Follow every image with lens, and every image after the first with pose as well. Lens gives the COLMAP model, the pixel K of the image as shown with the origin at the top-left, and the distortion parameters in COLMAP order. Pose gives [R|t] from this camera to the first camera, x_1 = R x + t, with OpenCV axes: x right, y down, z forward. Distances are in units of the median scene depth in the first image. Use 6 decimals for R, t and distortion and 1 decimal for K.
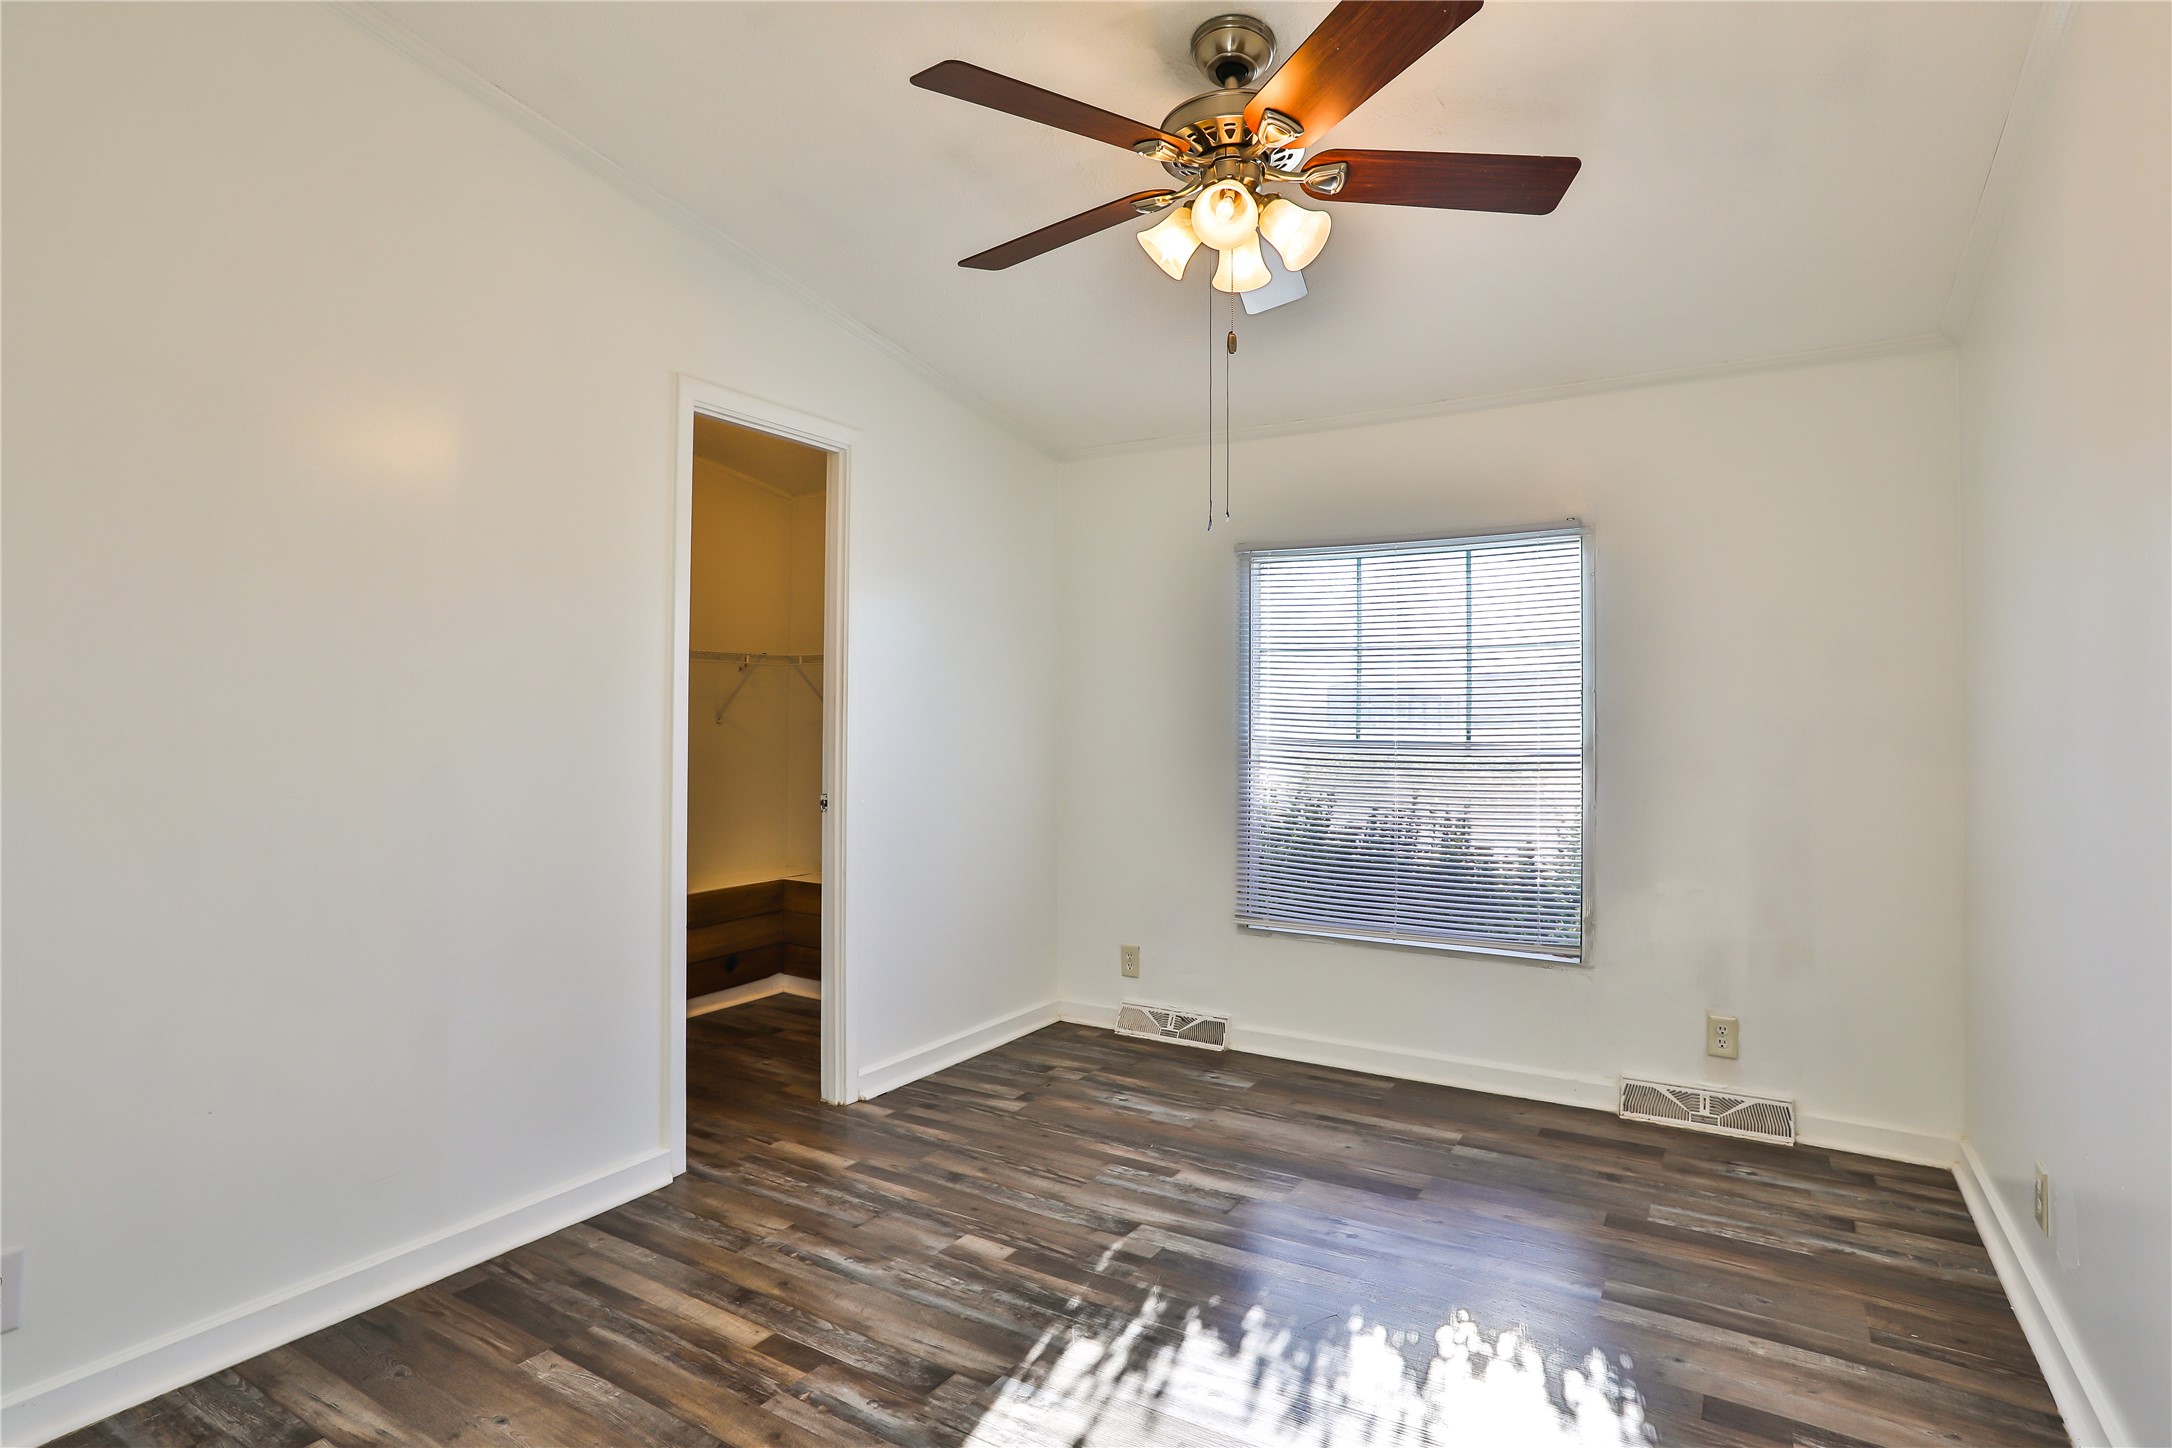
lens RADIAL K [[1114.0, 0, 1086.0], [0, 1114.0, 724.0], [0, 0, 1]] dist [0.001572, 0.000551]
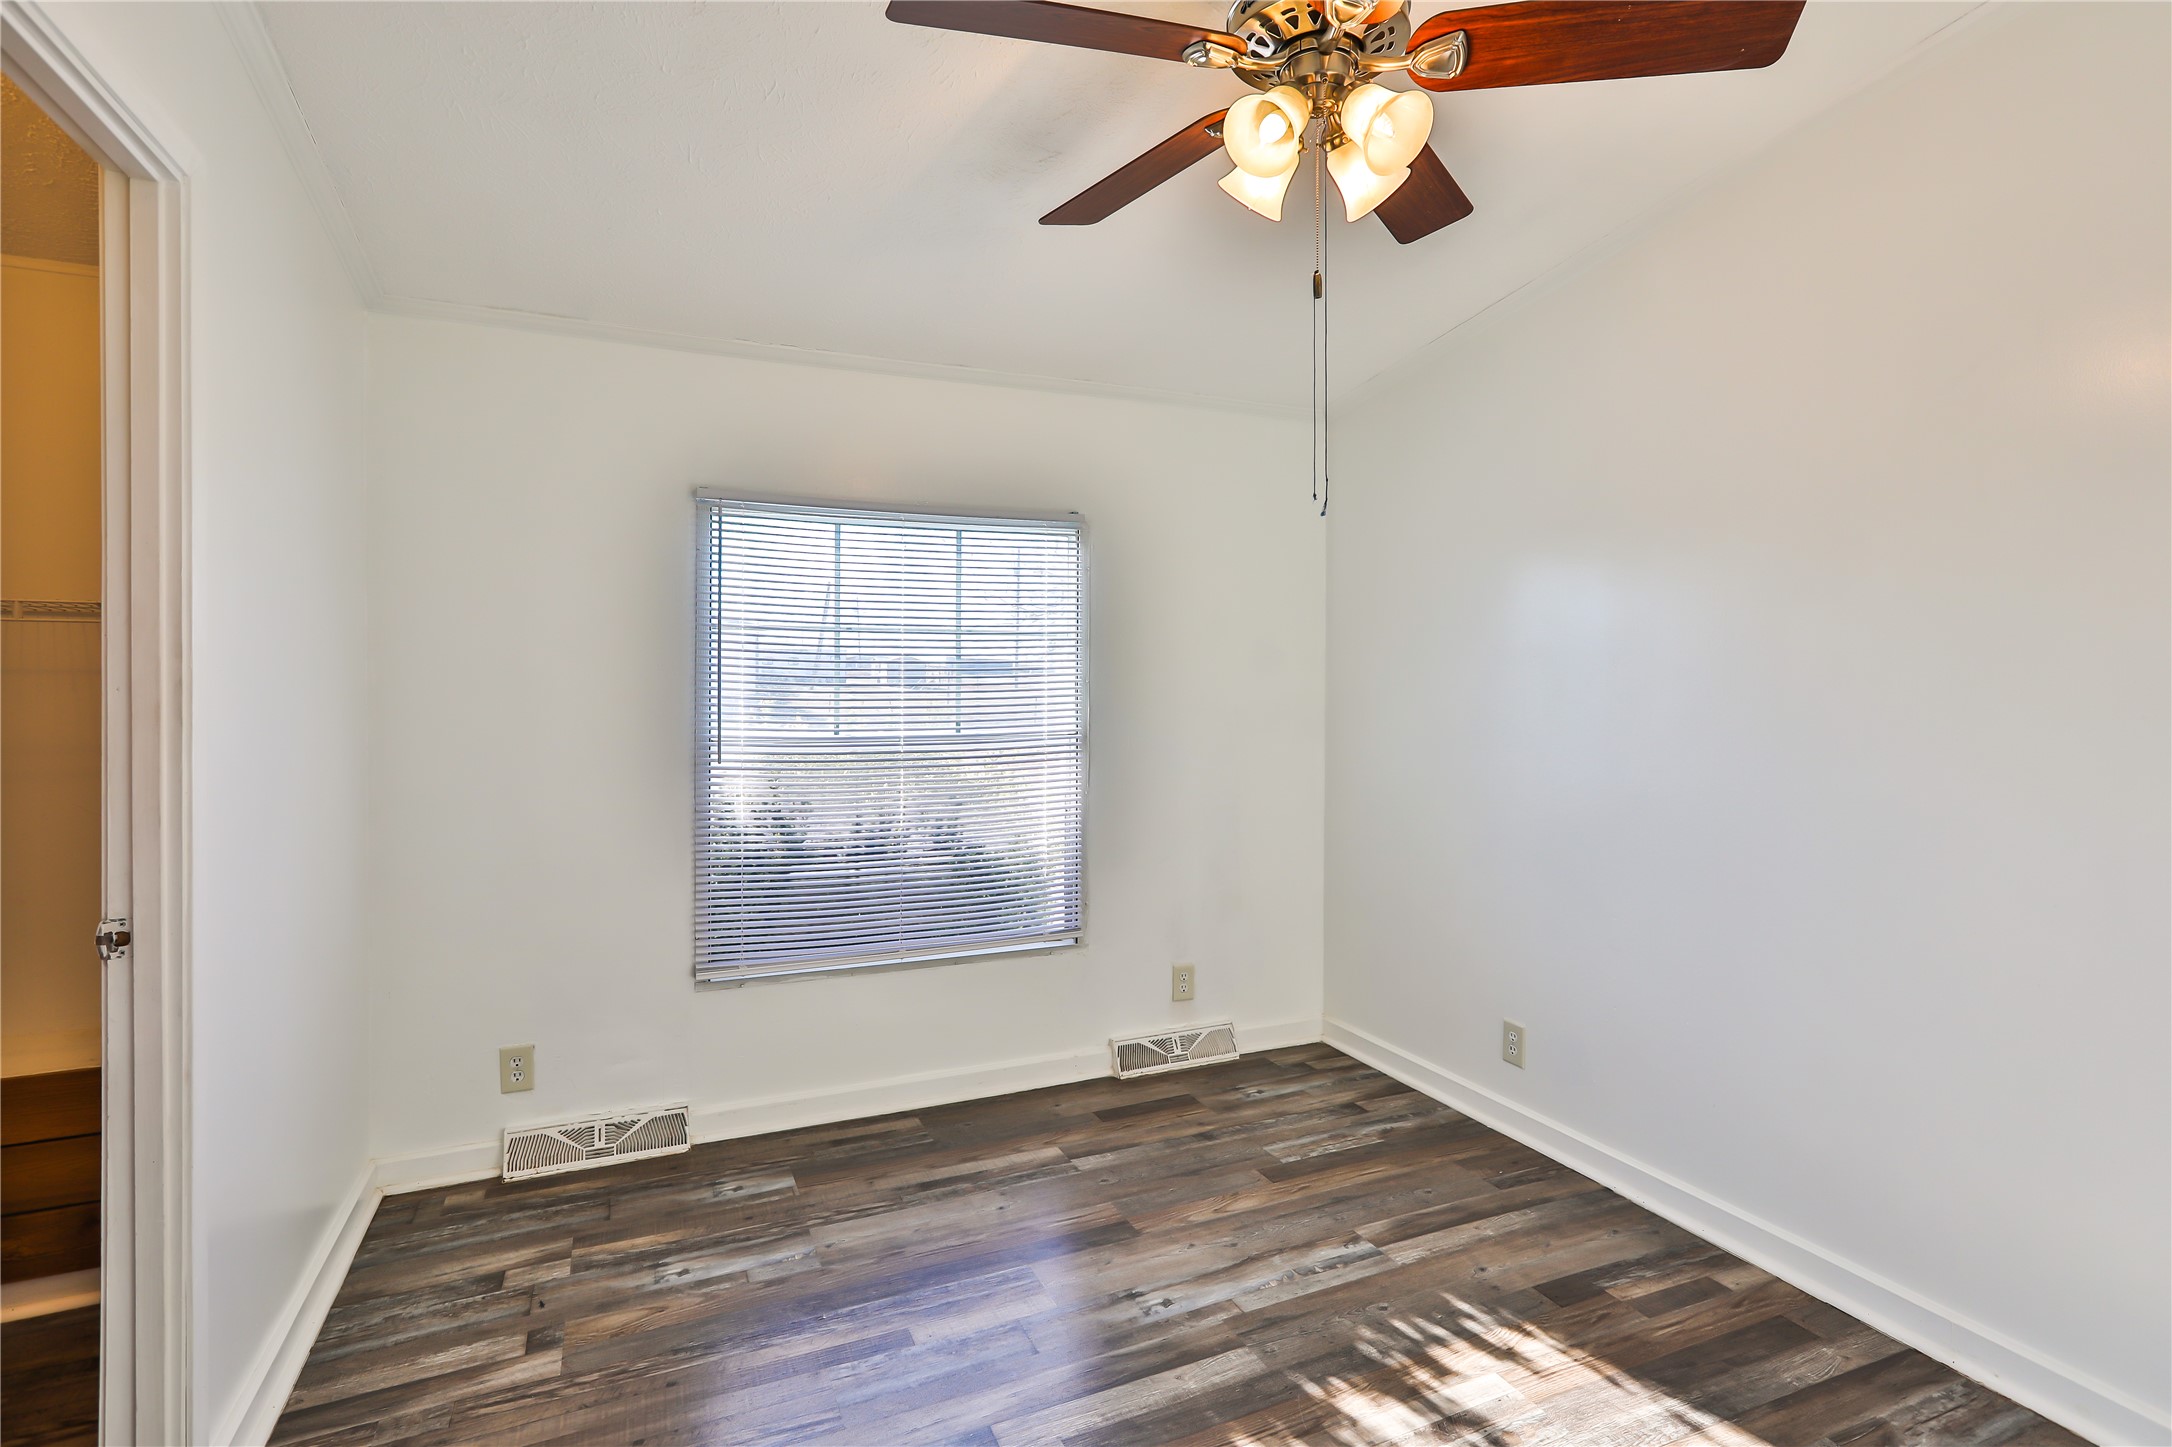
lens RADIAL K [[1052.9, 0, 1118.0], [0, 1052.9, 729.4], [0, 0, 1]] dist [-0.046035, 0.039411]
pose [[0.563334, -0.036014, 0.825444, -0.341132], [0.002362, 0.999116, 0.041980, -0.028401], [-0.826226, -0.021699, 0.562921, 0.422763]]
